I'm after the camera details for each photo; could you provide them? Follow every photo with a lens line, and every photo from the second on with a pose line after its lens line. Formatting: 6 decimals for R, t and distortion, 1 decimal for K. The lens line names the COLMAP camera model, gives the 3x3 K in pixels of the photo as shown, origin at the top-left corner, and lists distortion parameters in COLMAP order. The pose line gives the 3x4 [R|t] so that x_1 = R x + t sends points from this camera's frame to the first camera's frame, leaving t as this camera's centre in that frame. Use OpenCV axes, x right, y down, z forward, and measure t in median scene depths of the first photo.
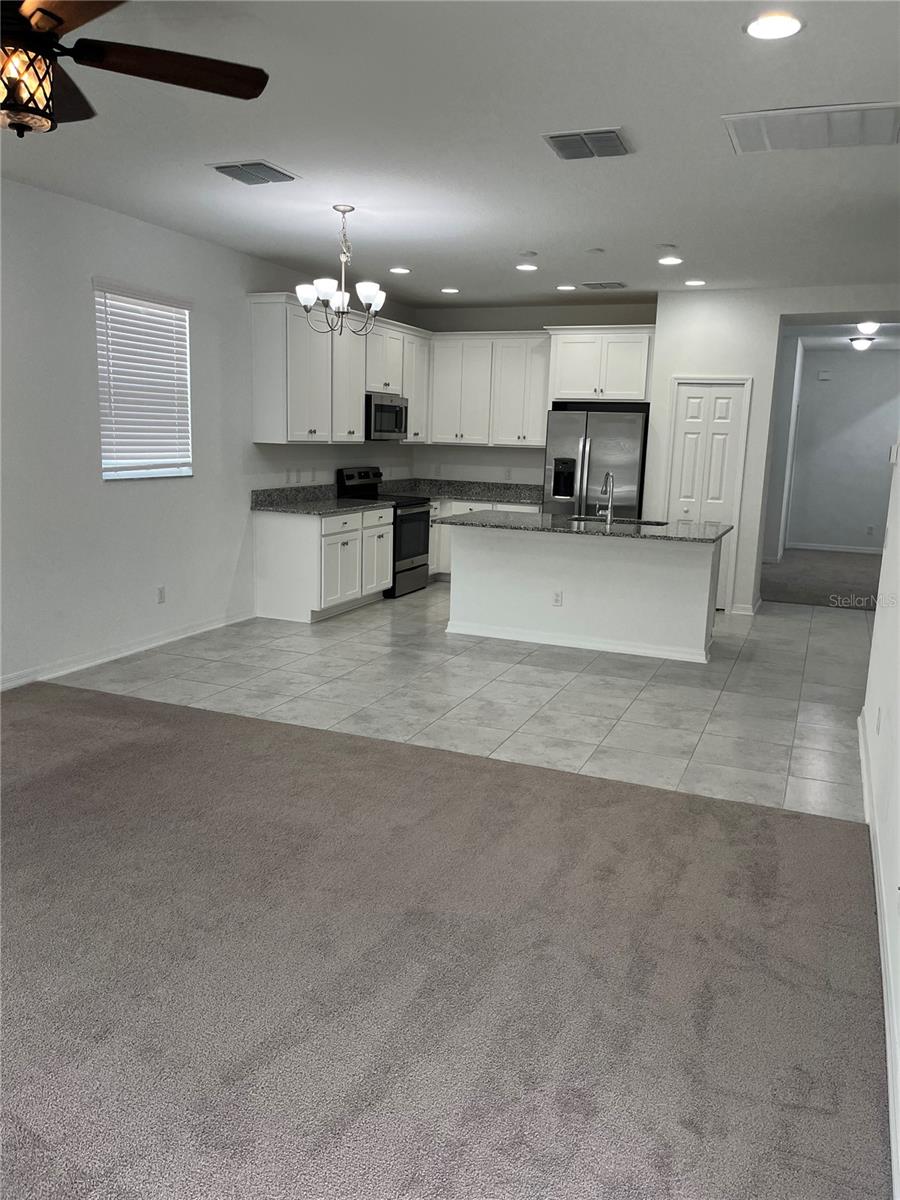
lens RADIAL K [[903.8, 0, 453.1], [0, 903.8, 606.7], [0, 0, 1]] dist [0.080650, -0.112287]
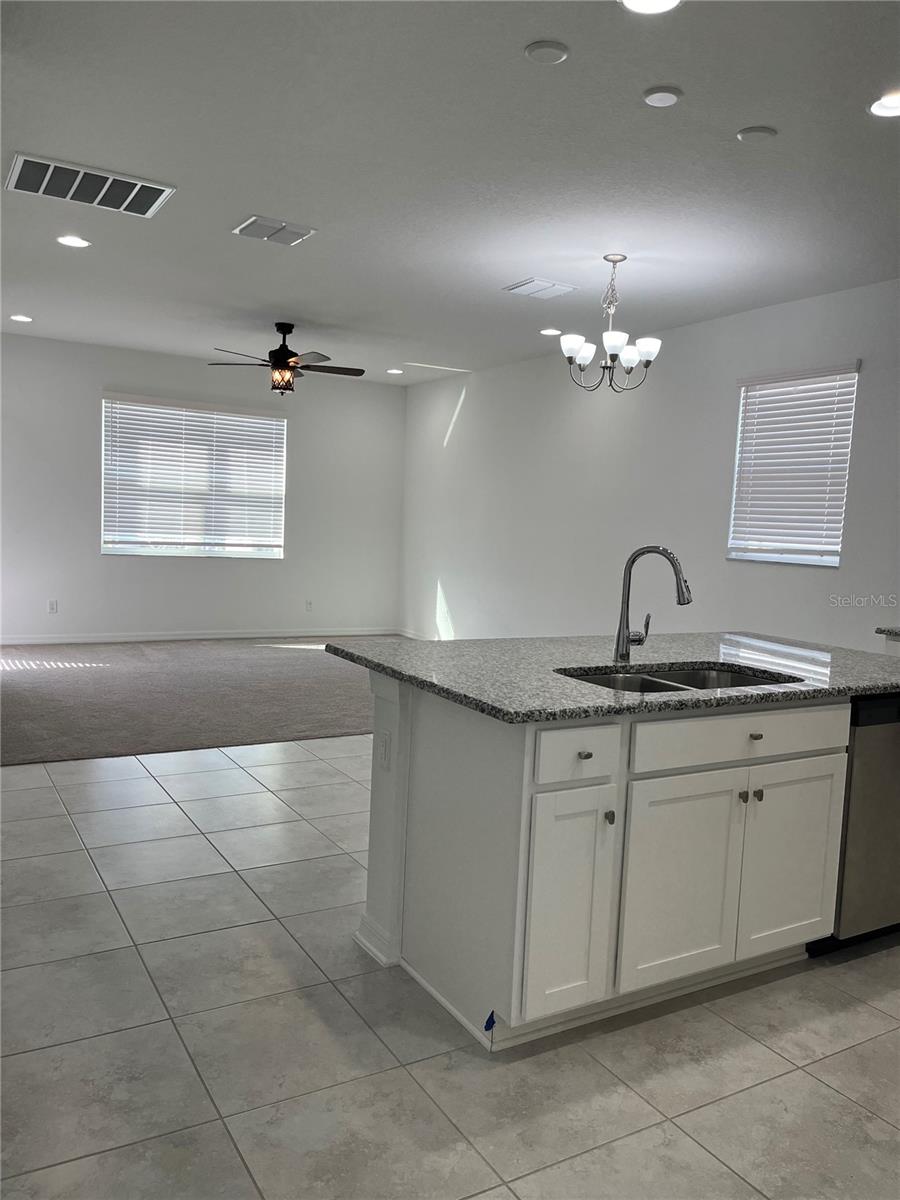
lens RADIAL K [[903.8, 0, 453.1], [0, 903.8, 606.7], [0, 0, 1]] dist [0.080650, -0.112287]
pose [[-0.588788, 0.016442, -0.808120, 0.479937], [-0.220490, 0.958608, 0.180151, -0.146717], [0.777632, 0.284253, -0.560792, 0.972154]]
